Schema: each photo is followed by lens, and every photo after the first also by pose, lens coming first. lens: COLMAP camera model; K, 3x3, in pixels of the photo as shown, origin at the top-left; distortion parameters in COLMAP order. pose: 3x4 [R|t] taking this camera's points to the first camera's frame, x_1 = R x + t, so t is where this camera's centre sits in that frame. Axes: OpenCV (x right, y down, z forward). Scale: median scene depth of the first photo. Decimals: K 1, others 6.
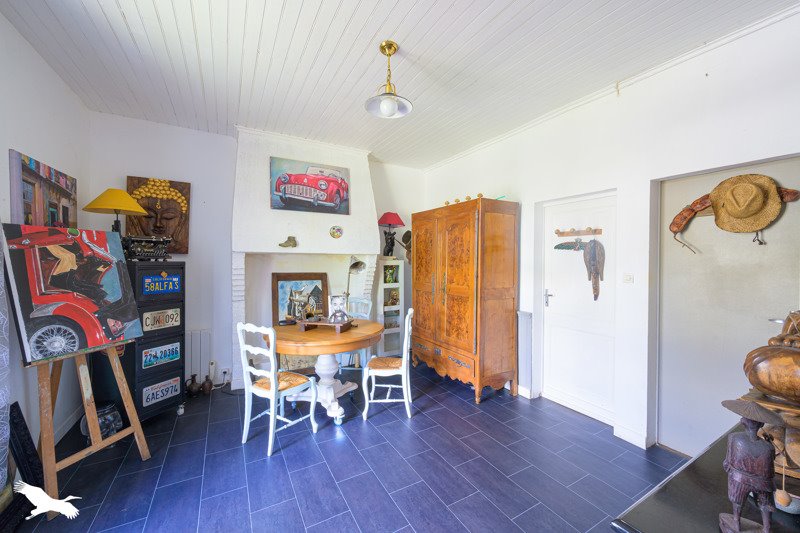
lens RADIAL K [[318.4, 0, 401.4], [0, 318.4, 265.4], [0, 0, 1]] dist [0.004186, 0.000646]
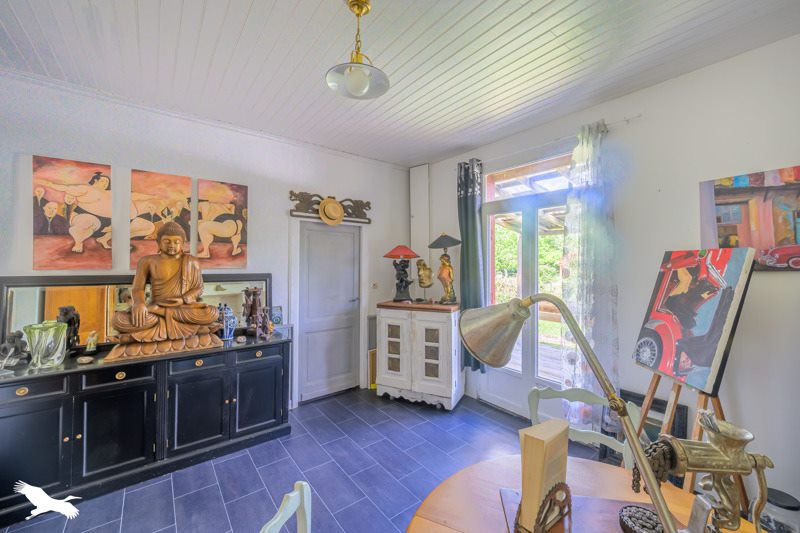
lens RADIAL K [[318.4, 0, 402.0], [0, 318.4, 260.4], [0, 0, 1]] dist [0.004186, 0.000646]
pose [[-0.989093, -0.005440, -0.147194, -0.032719], [-0.006355, 0.999963, 0.005747, -0.082569], [0.147158, 0.006620, -0.989091, 1.769819]]
